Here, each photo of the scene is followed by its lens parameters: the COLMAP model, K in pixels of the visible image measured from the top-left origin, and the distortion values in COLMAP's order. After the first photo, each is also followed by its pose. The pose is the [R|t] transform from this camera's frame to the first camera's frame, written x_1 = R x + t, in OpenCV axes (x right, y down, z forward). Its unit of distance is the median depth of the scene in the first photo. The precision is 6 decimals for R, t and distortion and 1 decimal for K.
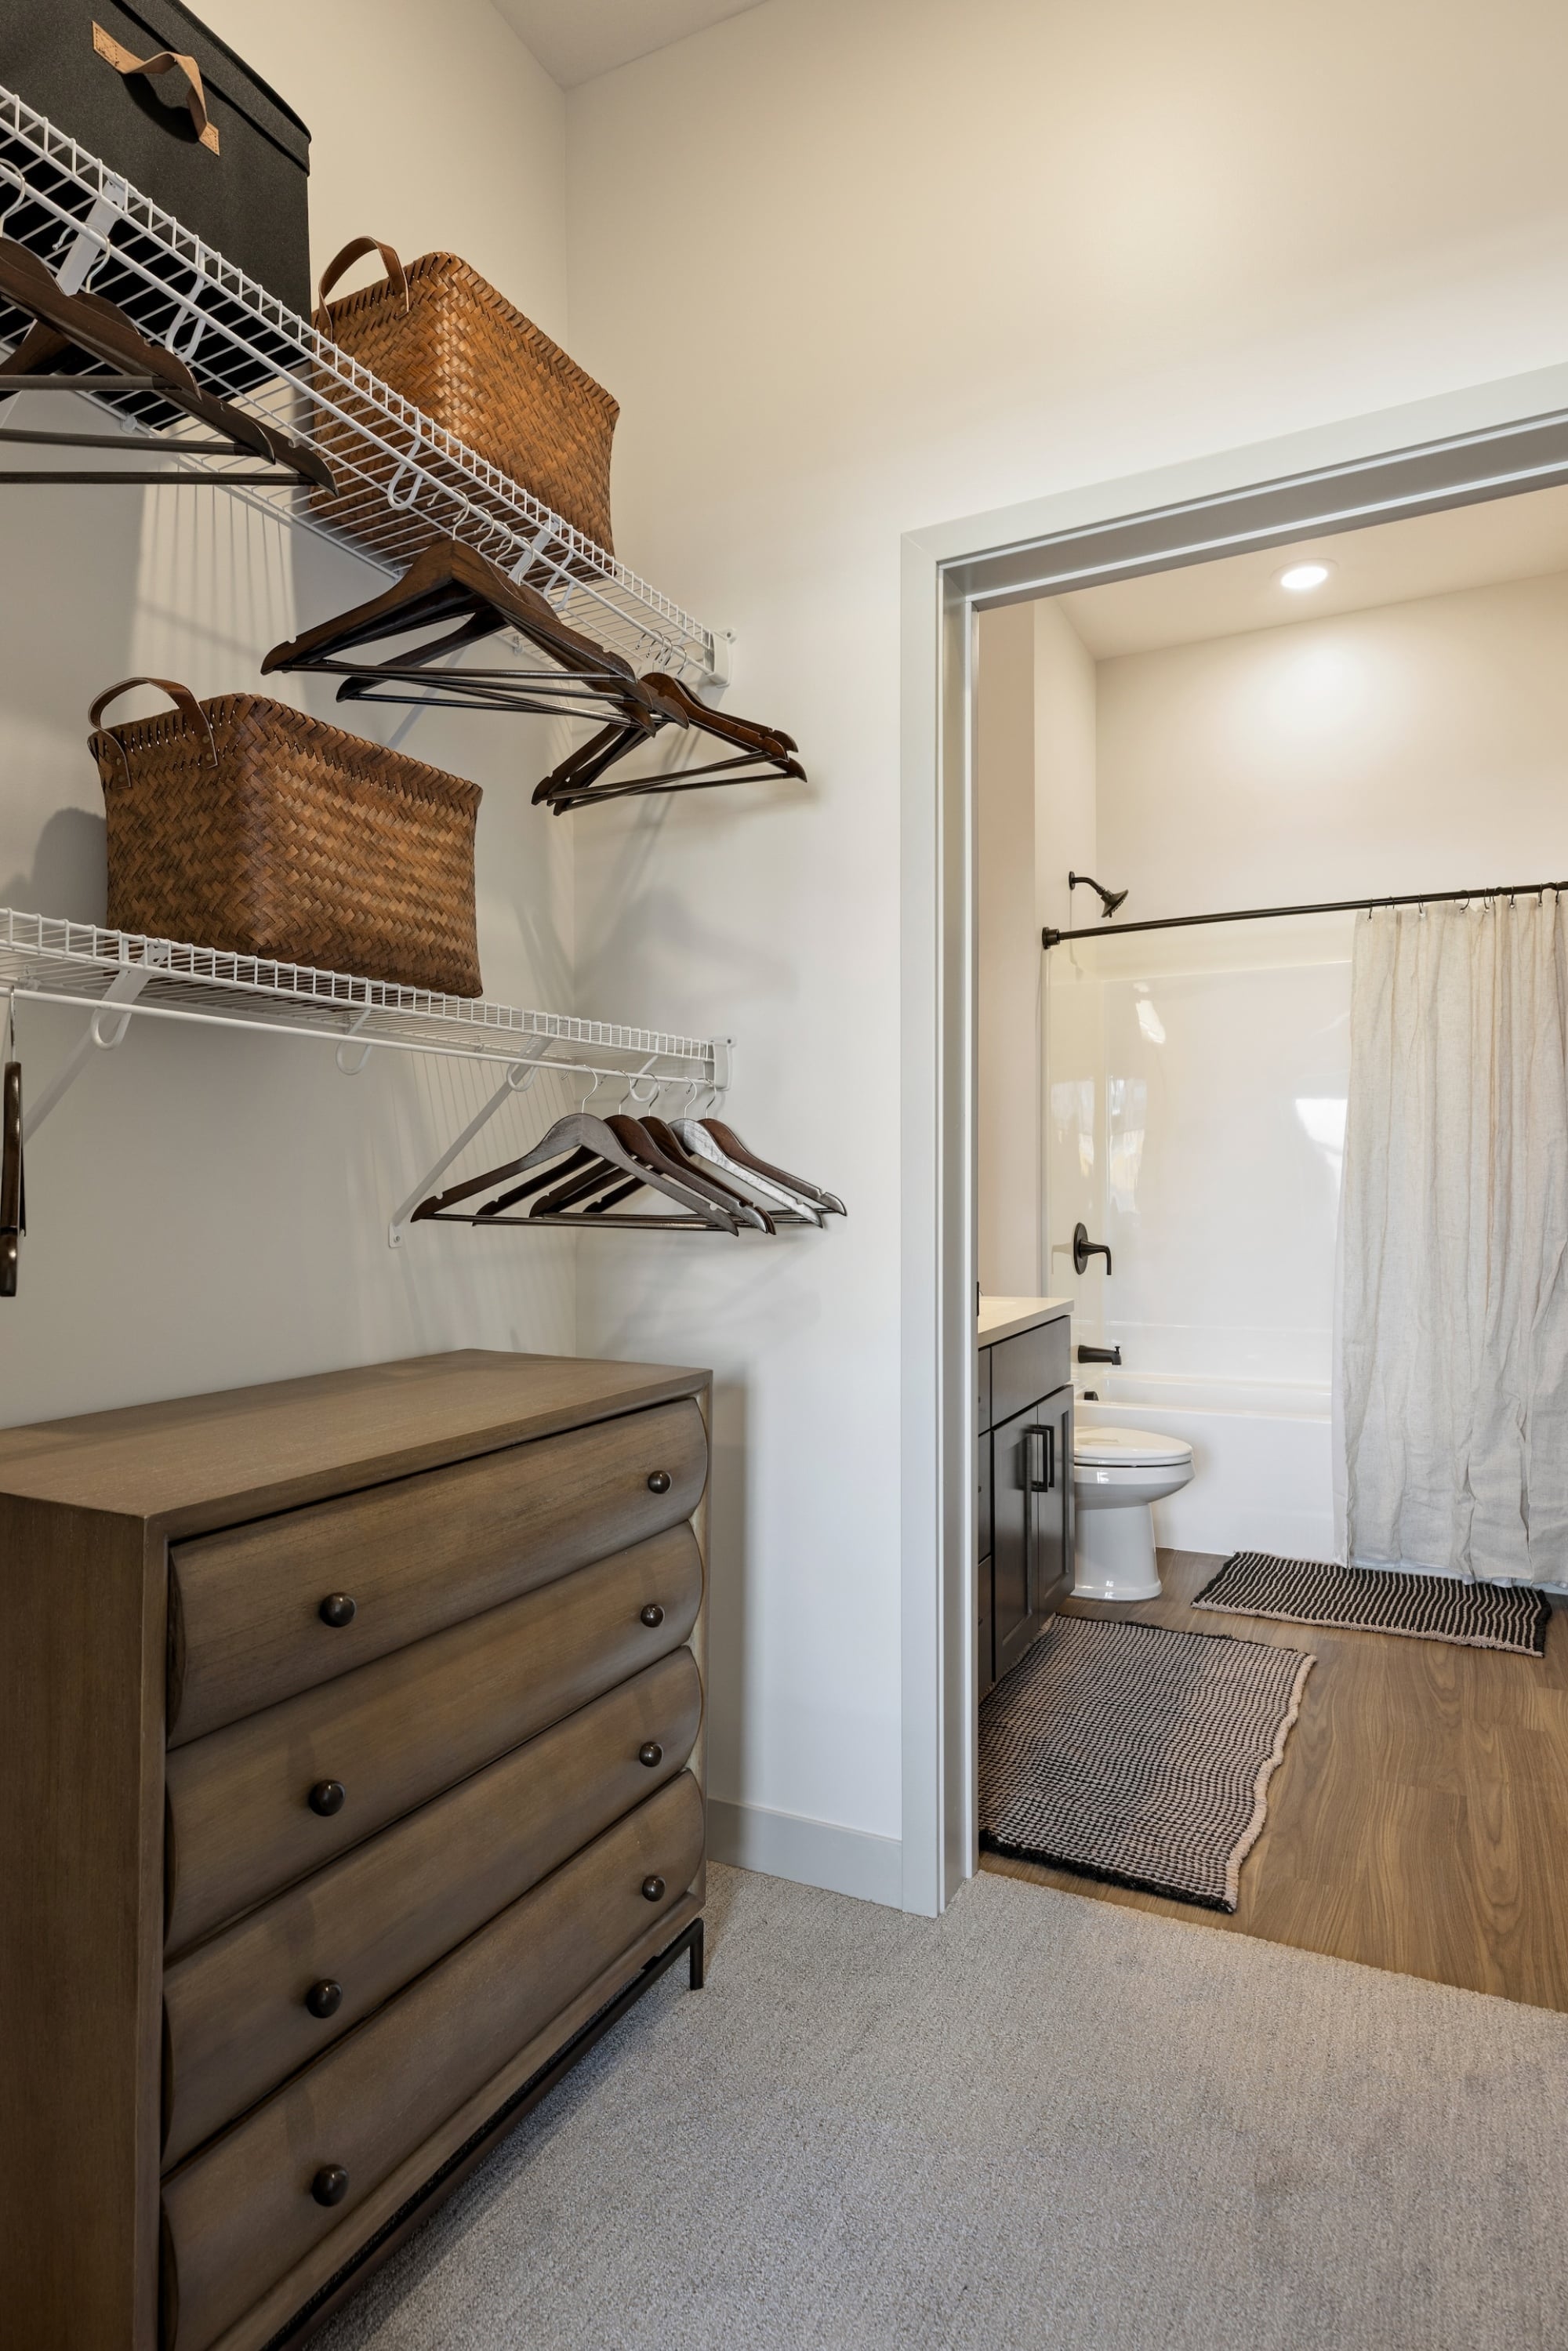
lens RADIAL K [[1334.7, 0, 784.0], [0, 1334.7, 1175.5], [0, 0, 1]] dist [0.004140, 0.000483]
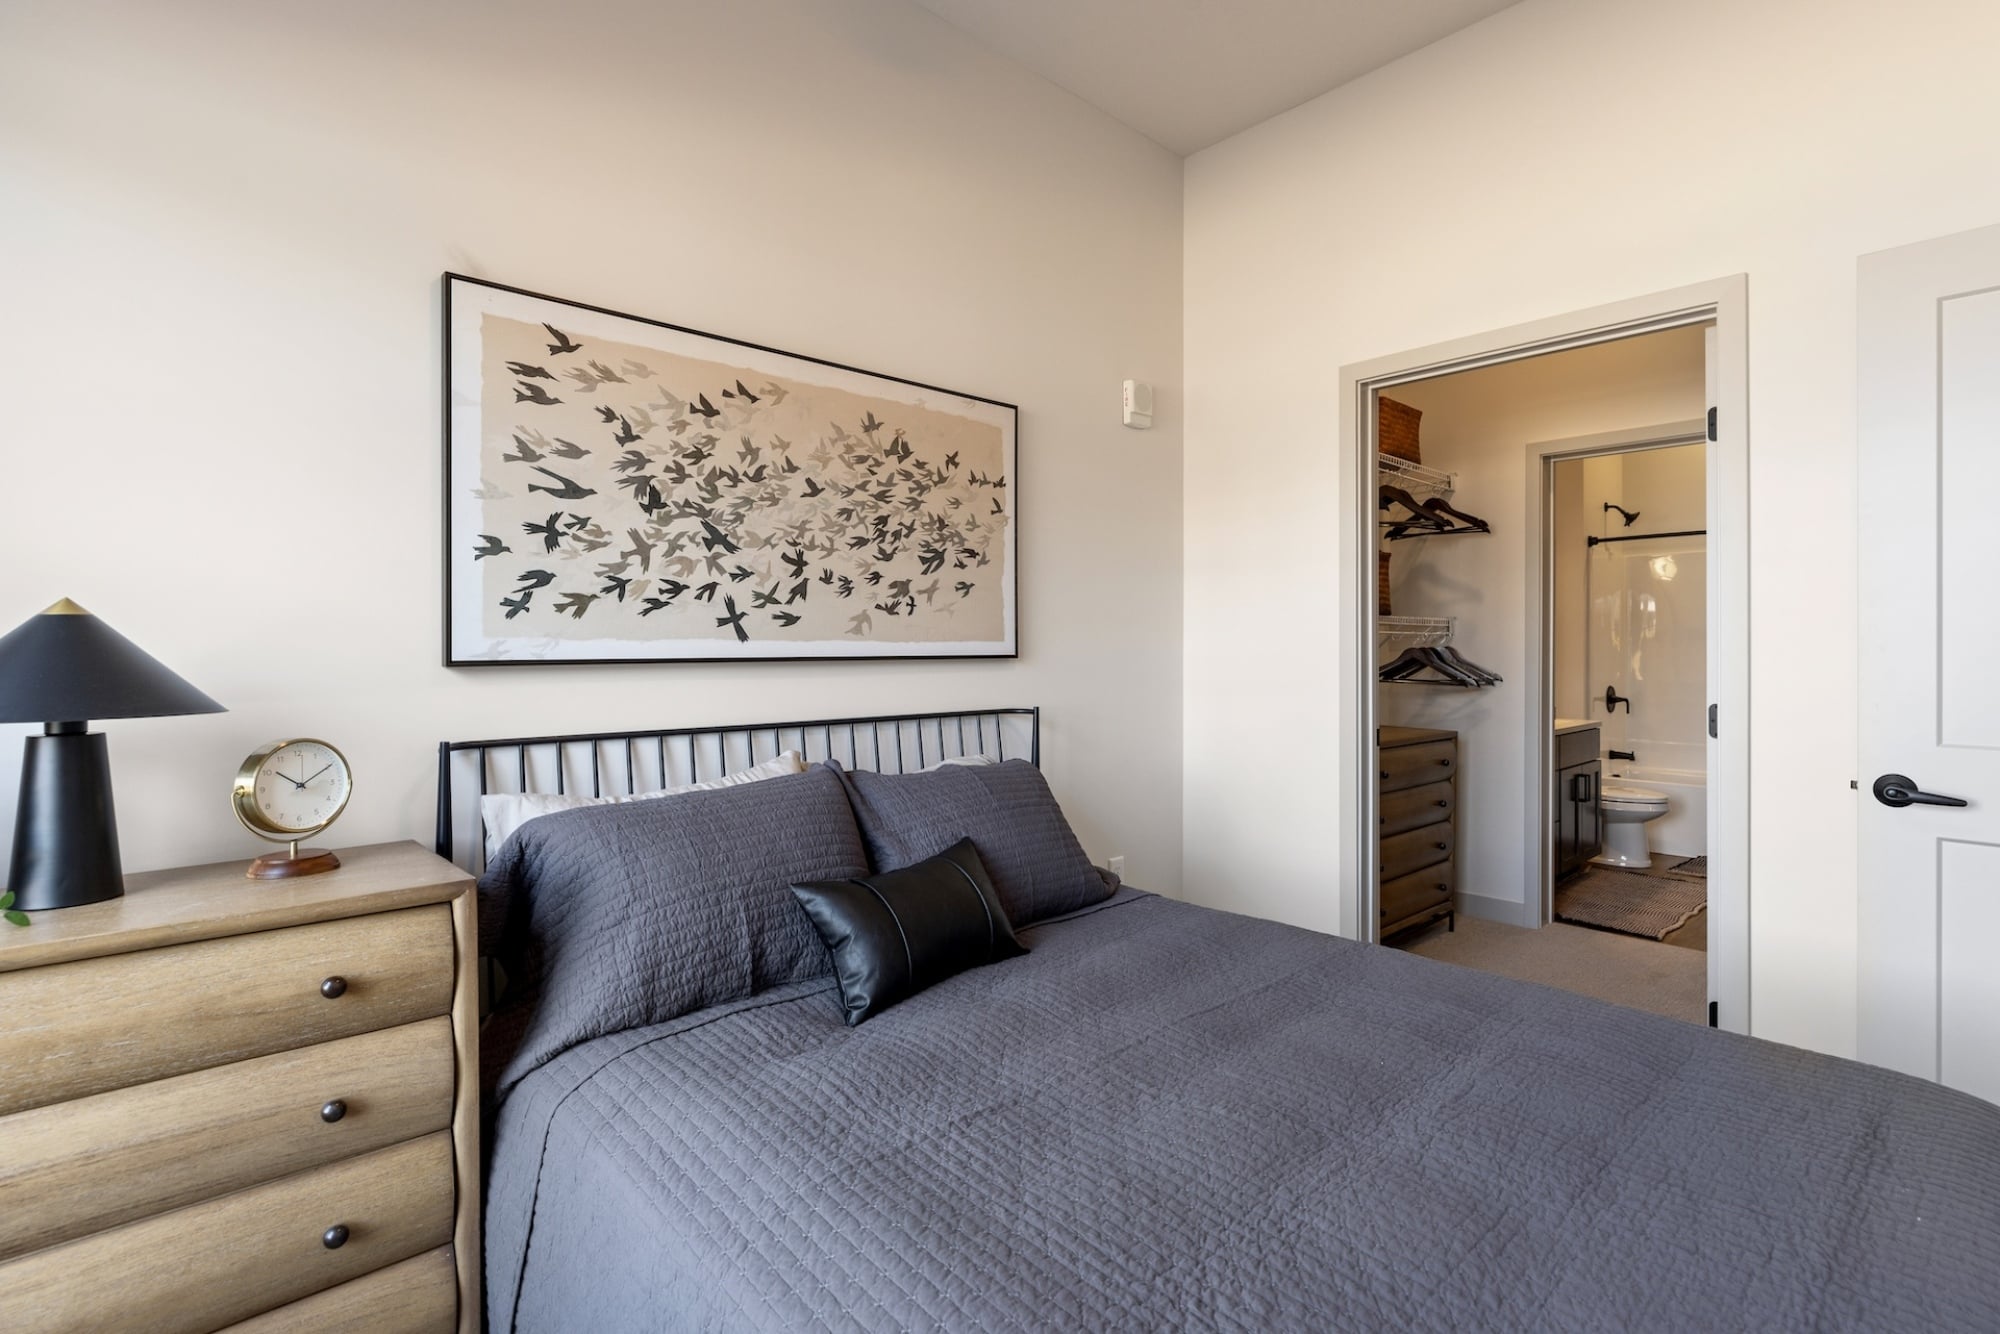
lens RADIAL K [[949.7, 0, 1001.9], [0, 949.7, 644.8], [0, 0, 1]] dist [-0.000894, -0.000102]
pose [[0.933026, 0.004763, -0.359777, -0.132531], [-0.004554, 0.999989, 0.001427, -0.027265], [0.359779, 0.000307, 0.933037, -0.756036]]
